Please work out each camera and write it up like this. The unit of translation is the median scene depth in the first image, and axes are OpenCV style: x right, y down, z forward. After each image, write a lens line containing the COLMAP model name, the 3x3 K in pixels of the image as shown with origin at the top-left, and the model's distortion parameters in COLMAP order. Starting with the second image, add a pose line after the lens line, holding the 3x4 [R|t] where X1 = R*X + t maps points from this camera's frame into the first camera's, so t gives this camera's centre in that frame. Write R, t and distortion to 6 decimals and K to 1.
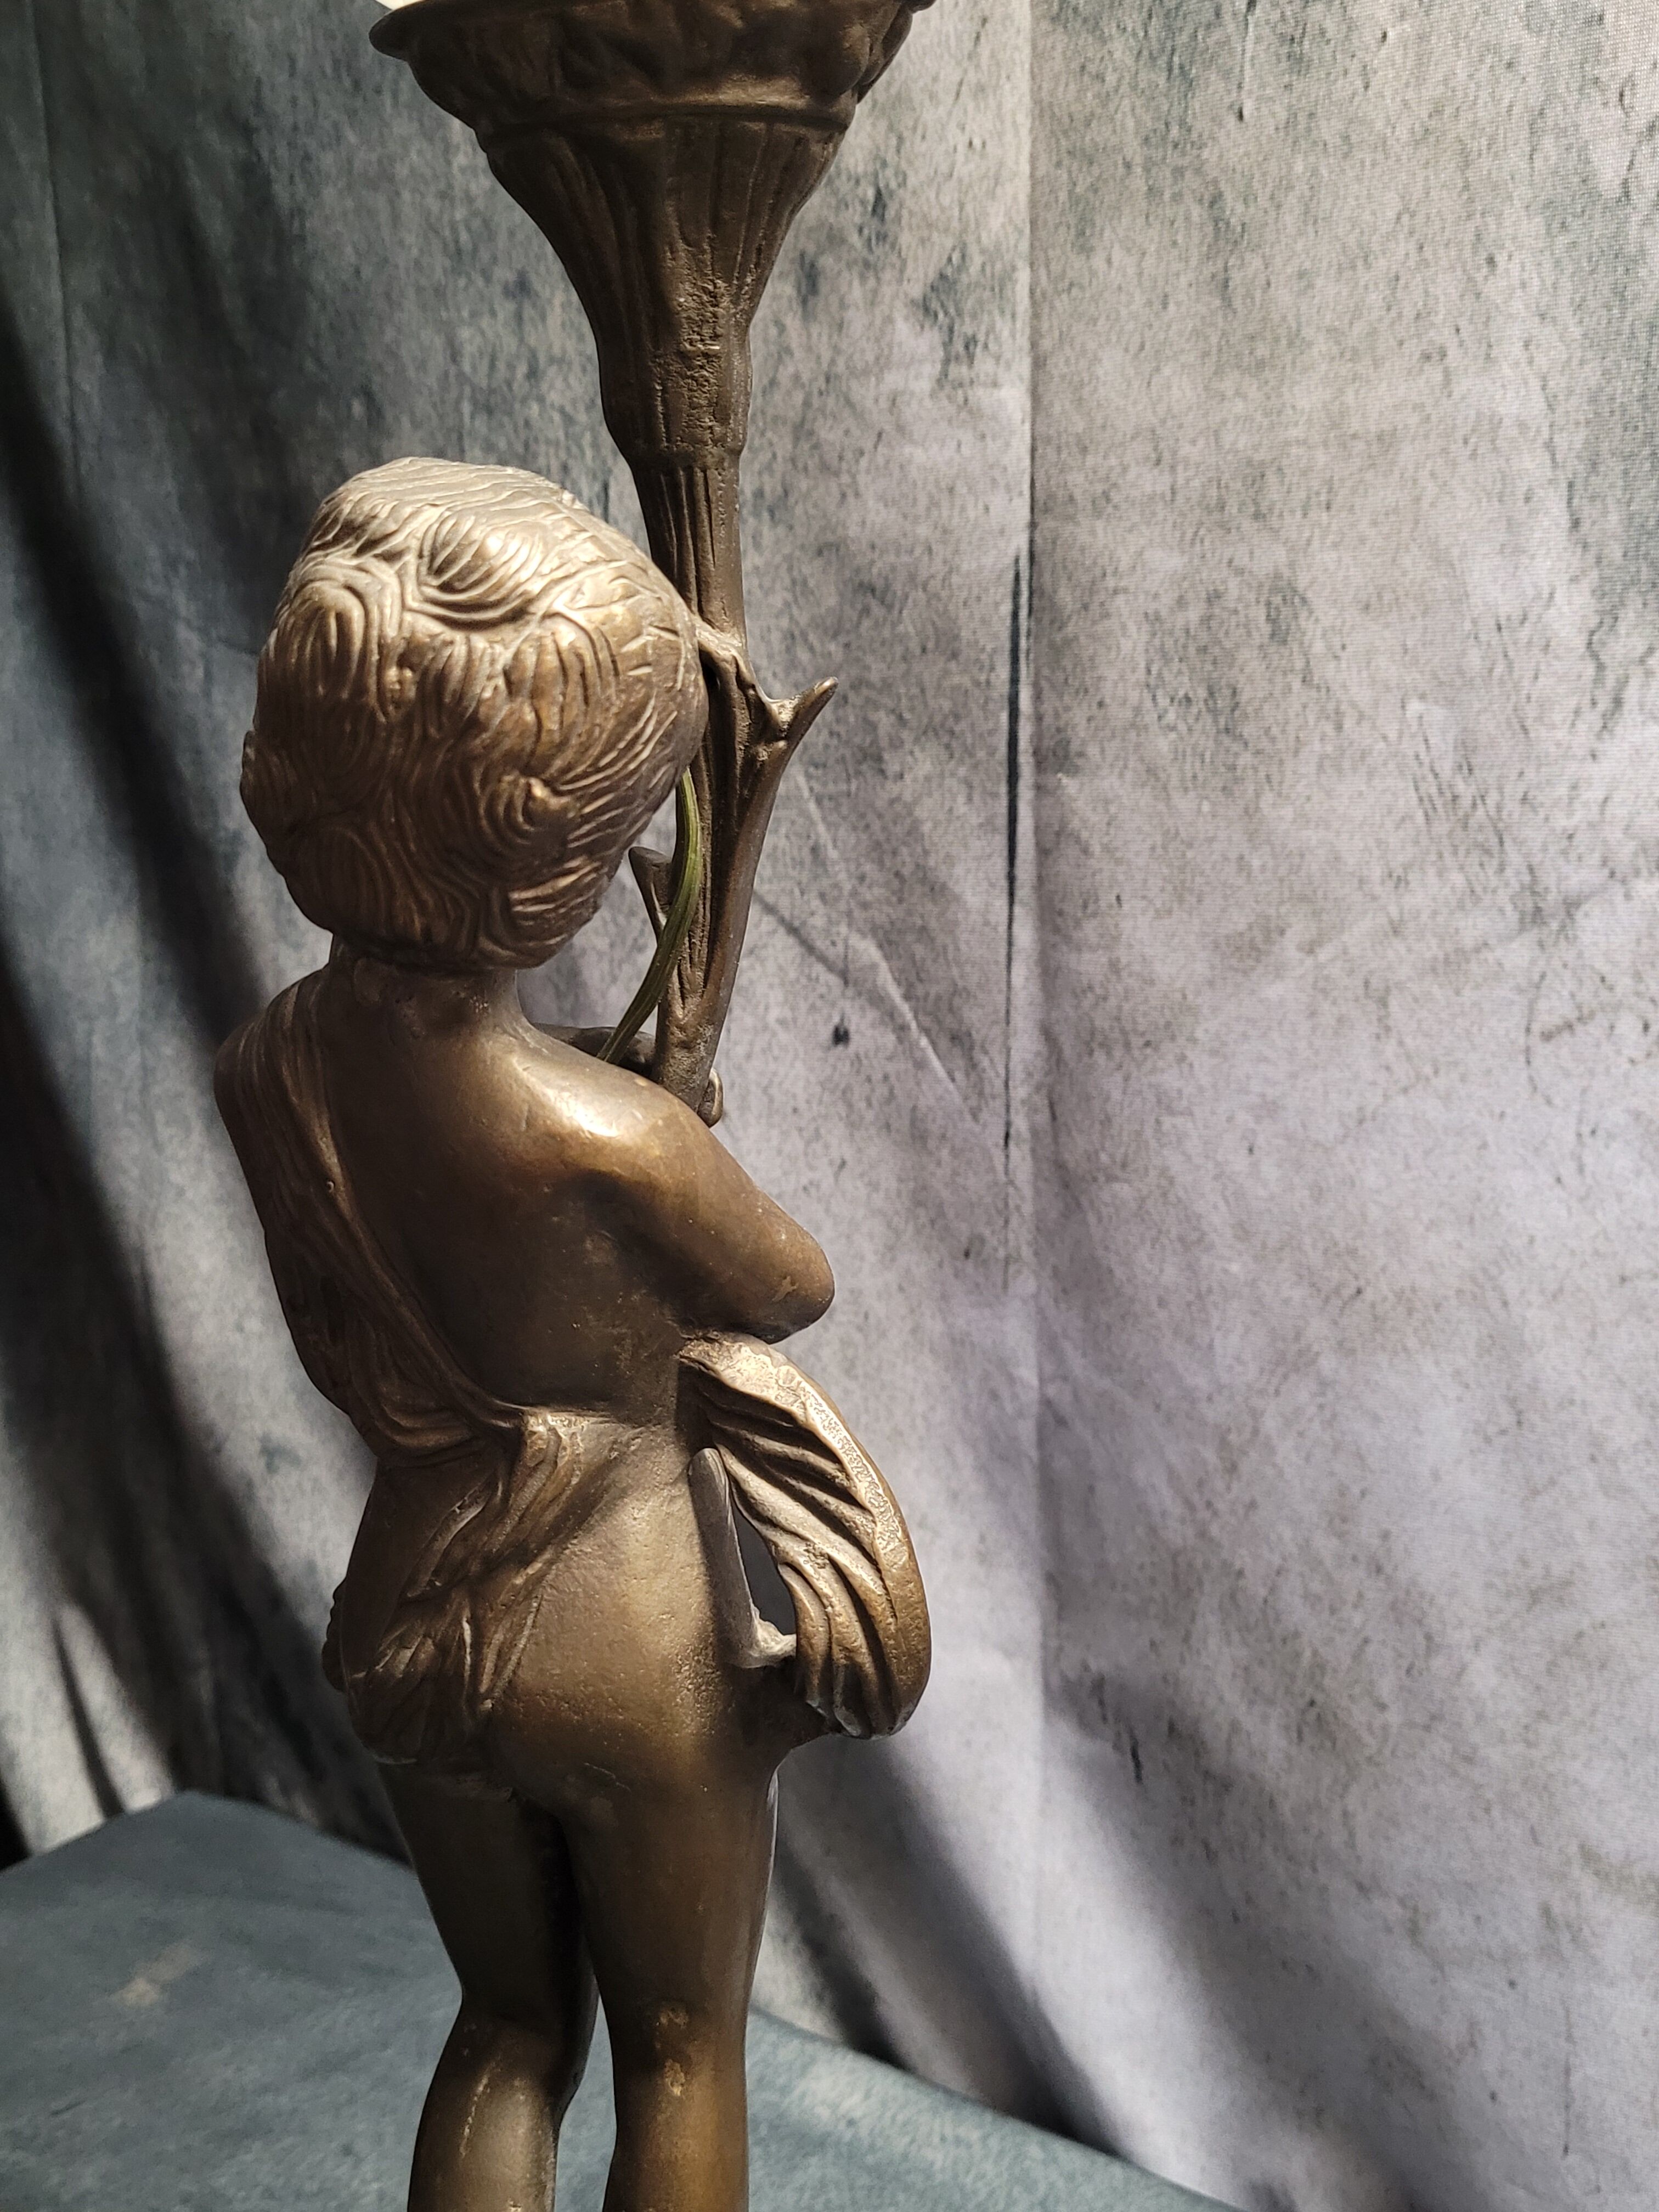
lens RADIAL K [[2352.8, 0, 817.5], [0, 2352.8, 1110.9], [0, 0, 1]] dist [0.021192, 0.000000]
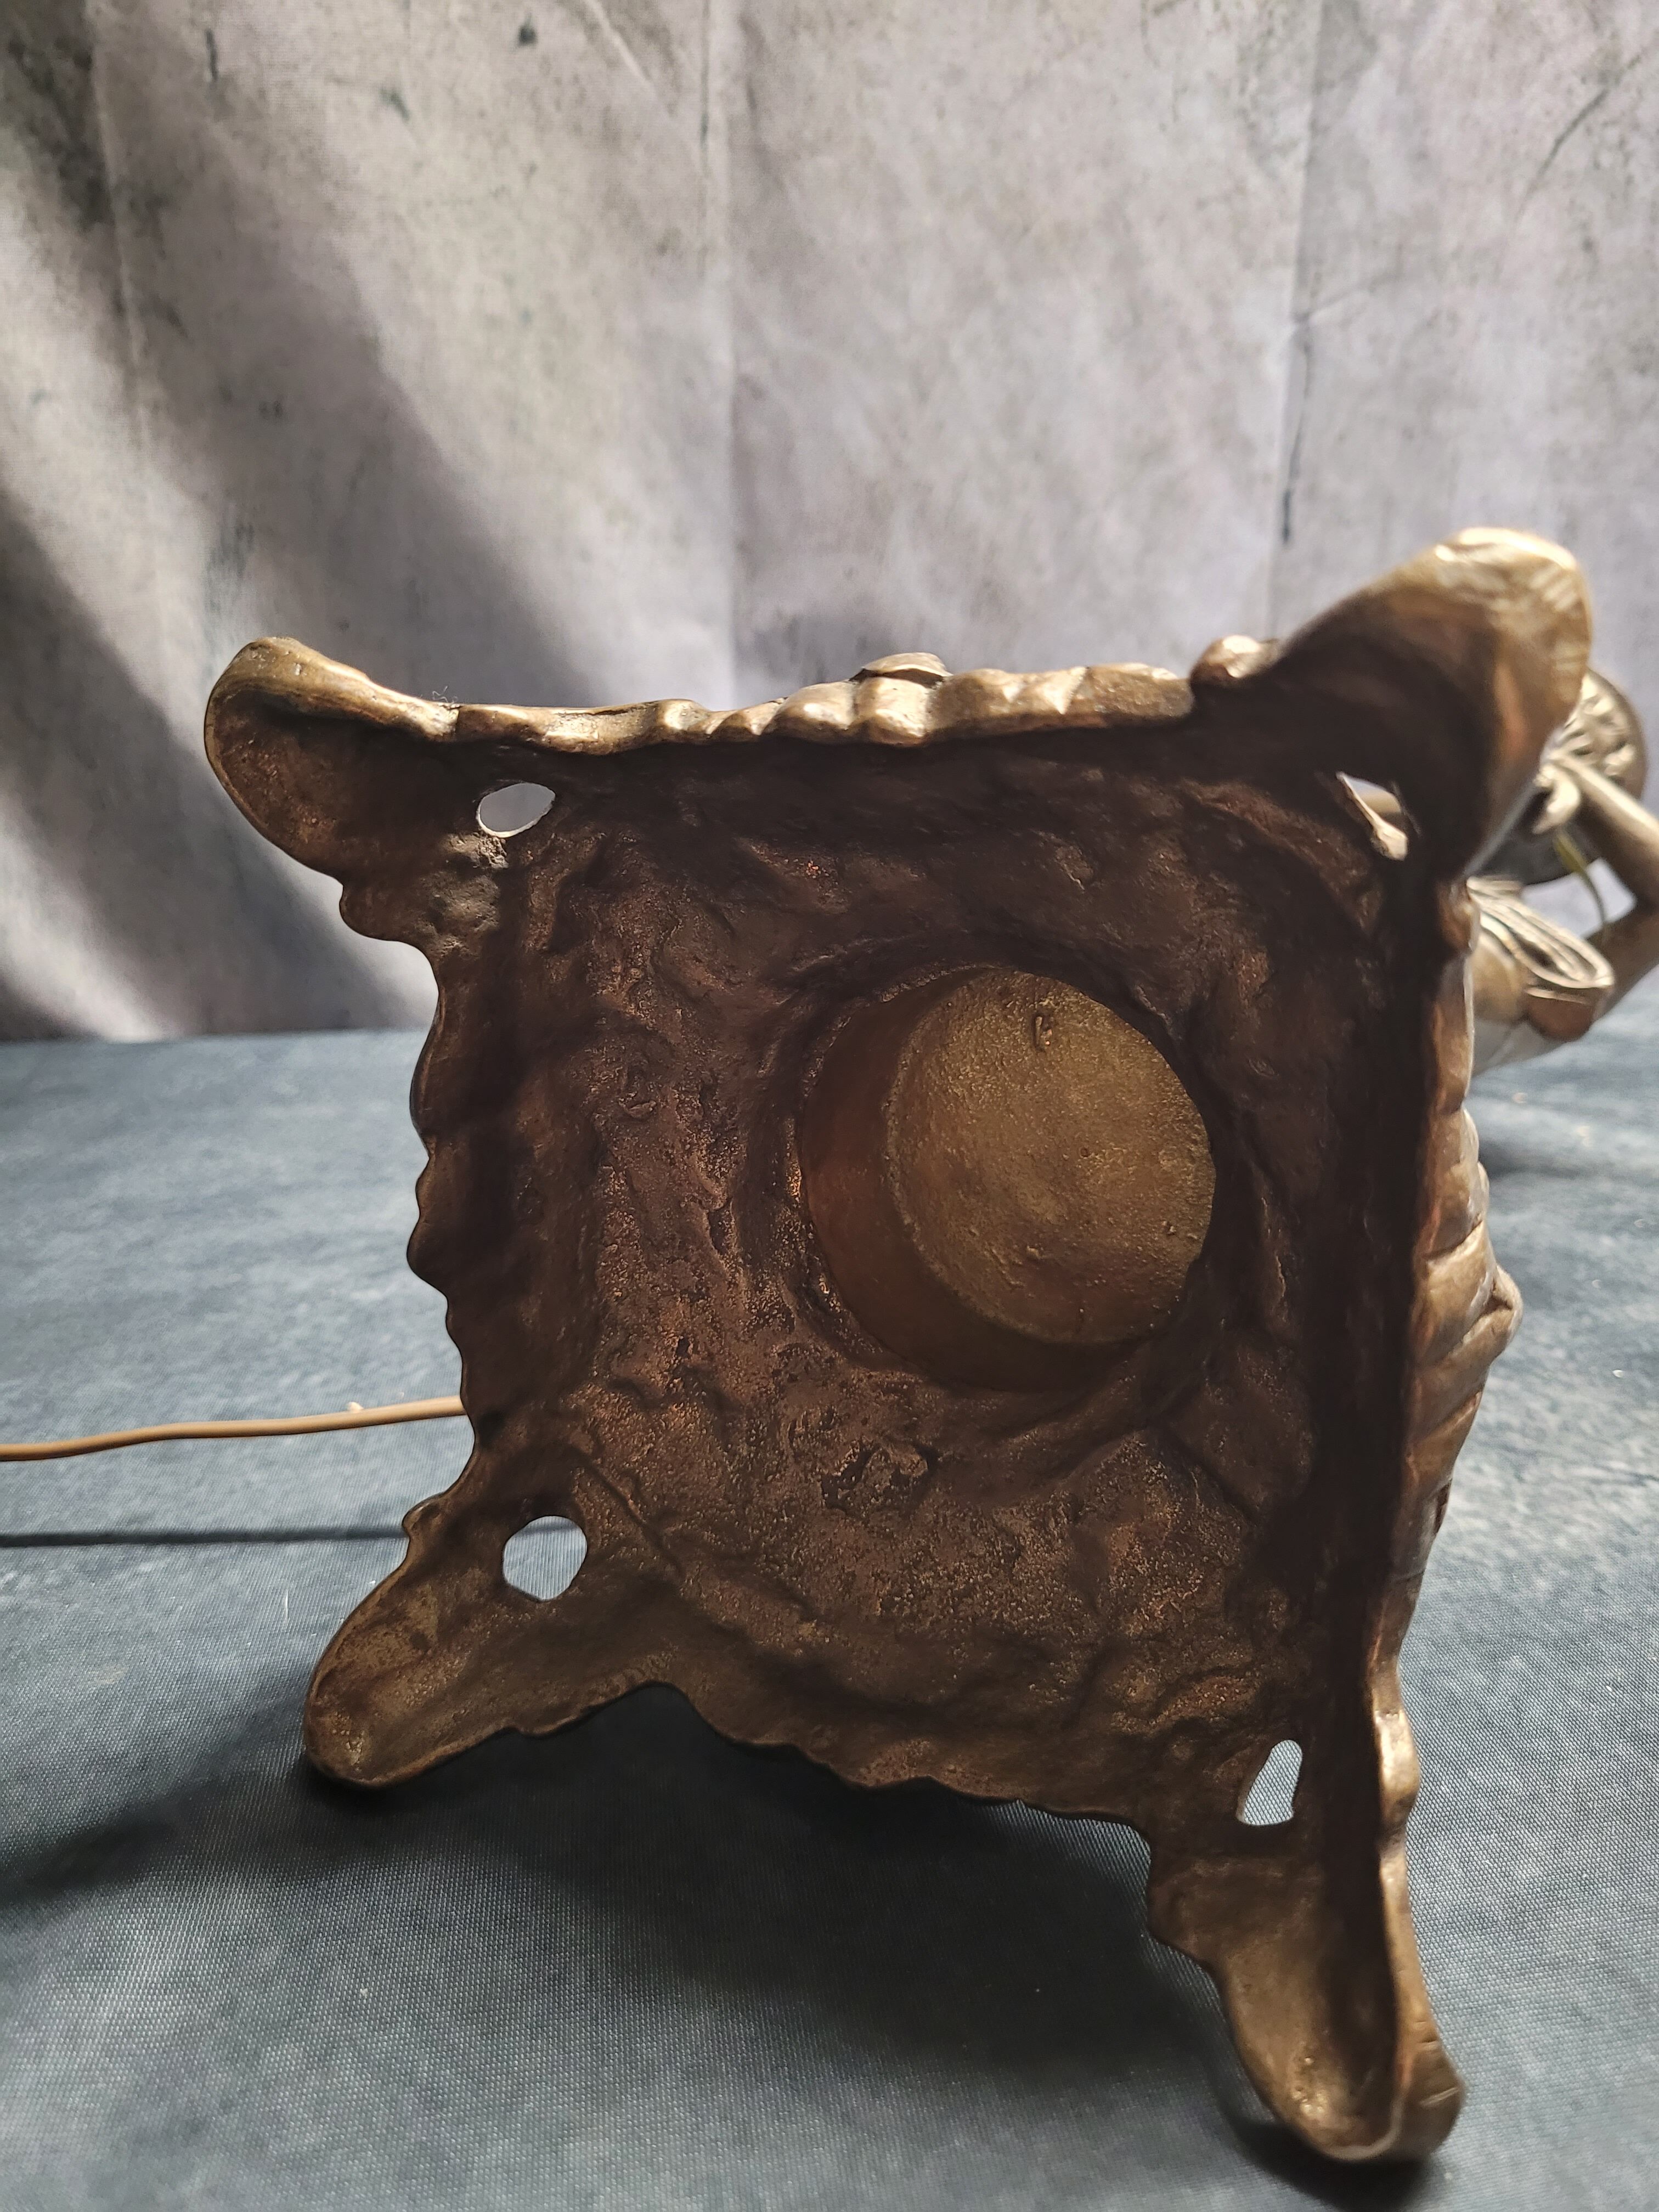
lens RADIAL K [[1723.1, 0, 826.9], [0, 1723.1, 1120.2], [0, 0, 1]] dist [0.011420, -0.015693]
pose [[0.703934, -0.165724, 0.690660, -0.590364], [0.122684, 0.986153, 0.111587, 0.437487], [-0.699589, 0.006183, 0.714518, 0.367178]]
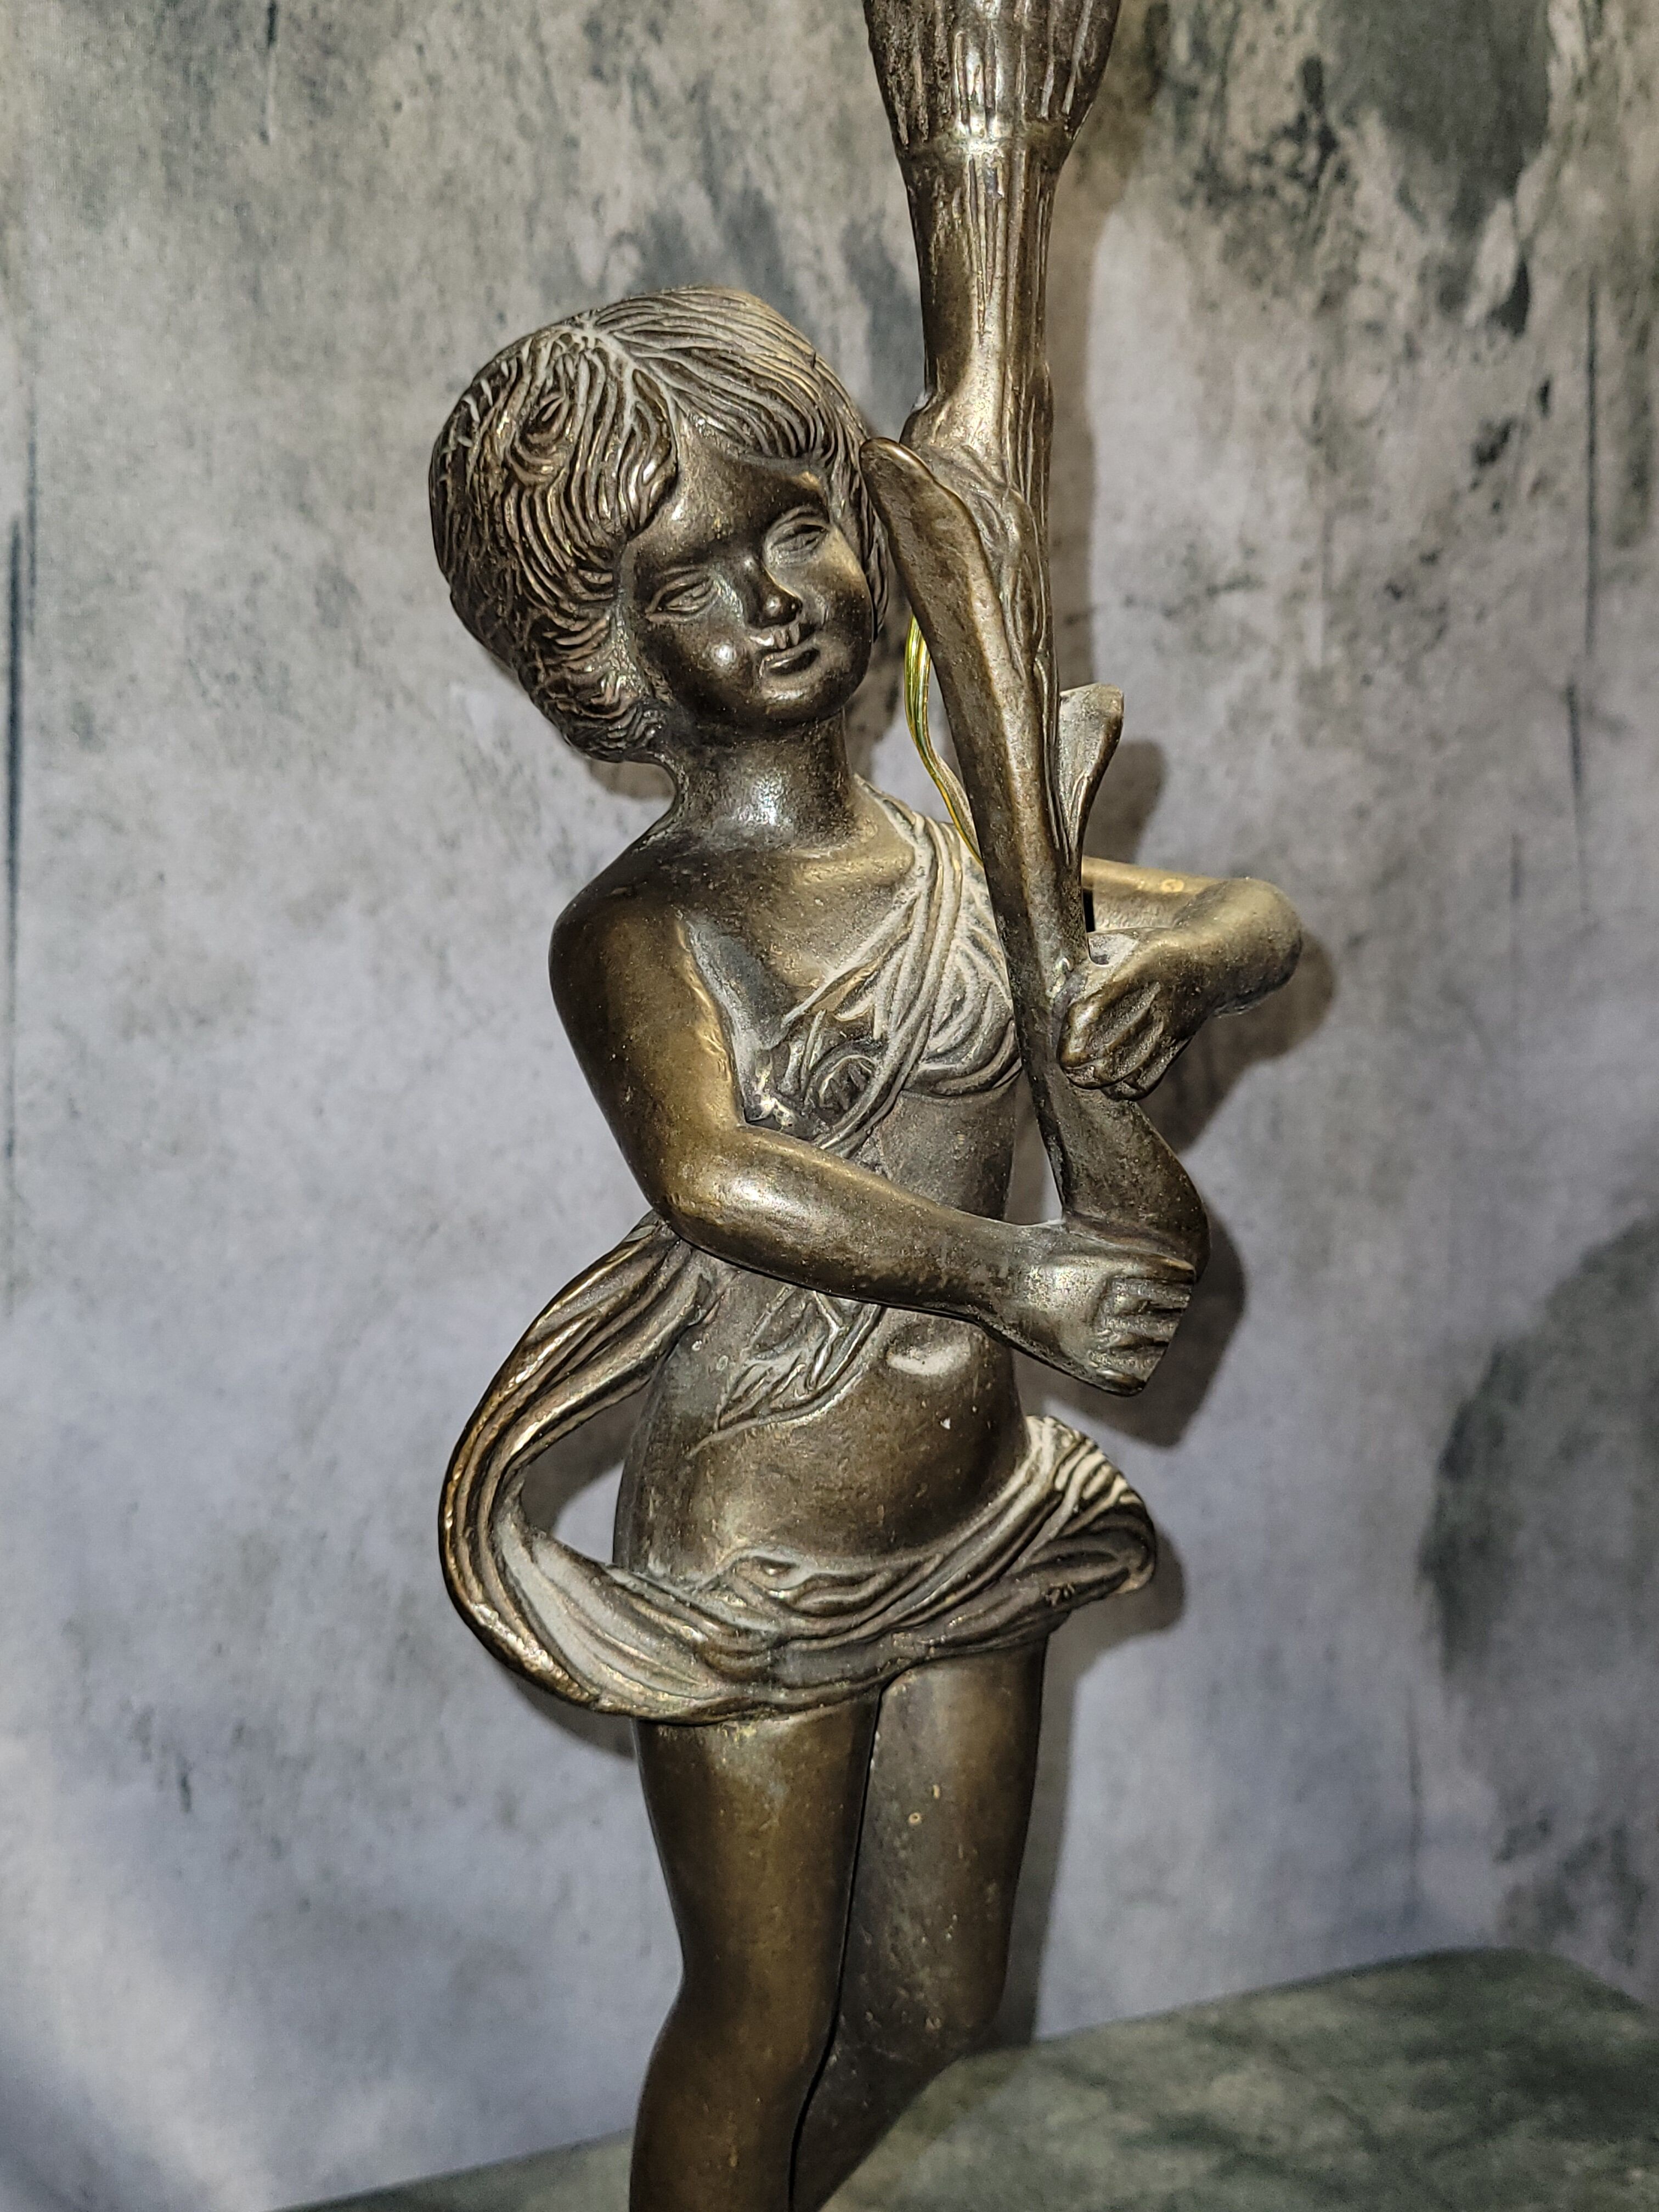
lens RADIAL K [[2352.8, 0, 838.2], [0, 2352.8, 1061.3], [0, 0, 1]] dist [0.021192, 0.000000]
pose [[0.514031, -0.062636, 0.855482, -0.575095], [0.158362, 0.987116, -0.022880, 0.053835], [-0.843027, 0.147236, 0.517327, 0.262071]]
